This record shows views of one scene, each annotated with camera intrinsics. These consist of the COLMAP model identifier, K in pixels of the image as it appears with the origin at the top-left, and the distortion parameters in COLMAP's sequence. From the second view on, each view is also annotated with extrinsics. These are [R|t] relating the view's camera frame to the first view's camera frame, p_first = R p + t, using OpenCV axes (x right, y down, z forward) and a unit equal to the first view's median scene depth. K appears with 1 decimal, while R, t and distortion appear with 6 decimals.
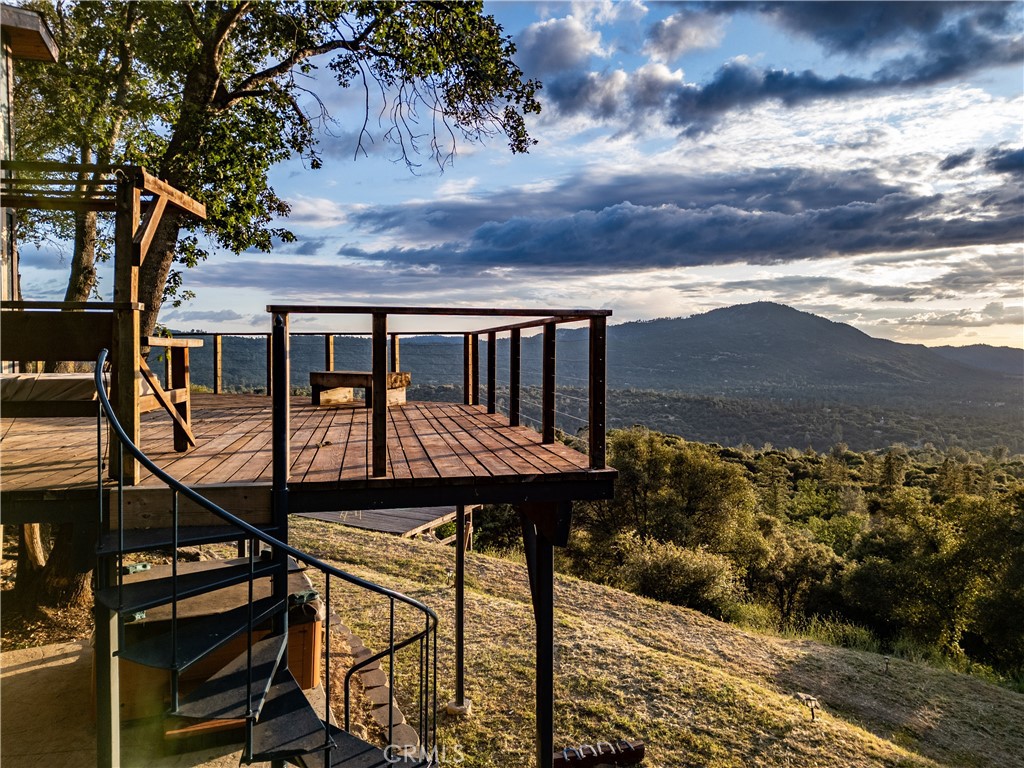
lens RADIAL K [[740.2, 0, 510.8], [0, 740.2, 367.0], [0, 0, 1]] dist [0.040441, -0.001461]
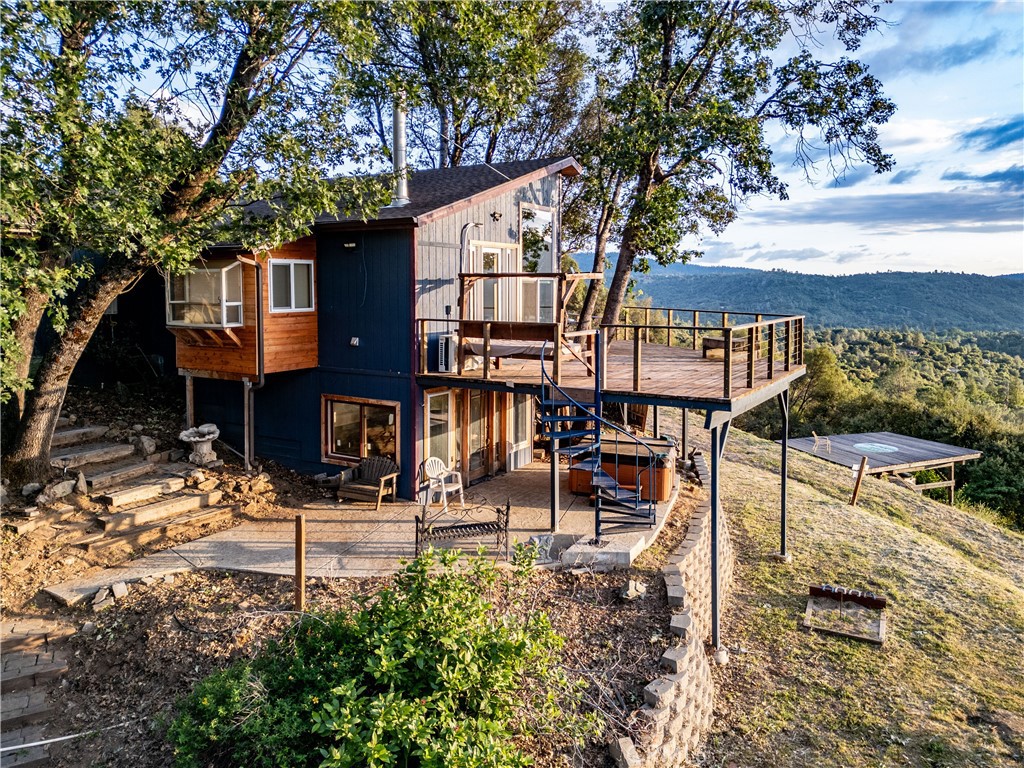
lens RADIAL K [[719.8, 0, 506.6], [0, 719.8, 354.7], [0, 0, 1]] dist [0.112072, -0.137751]
pose [[0.733914, 0.055973, -0.676932, 0.501118], [-0.012526, 0.997545, 0.068903, -0.061117], [0.679126, -0.042090, 0.732814, -0.479793]]
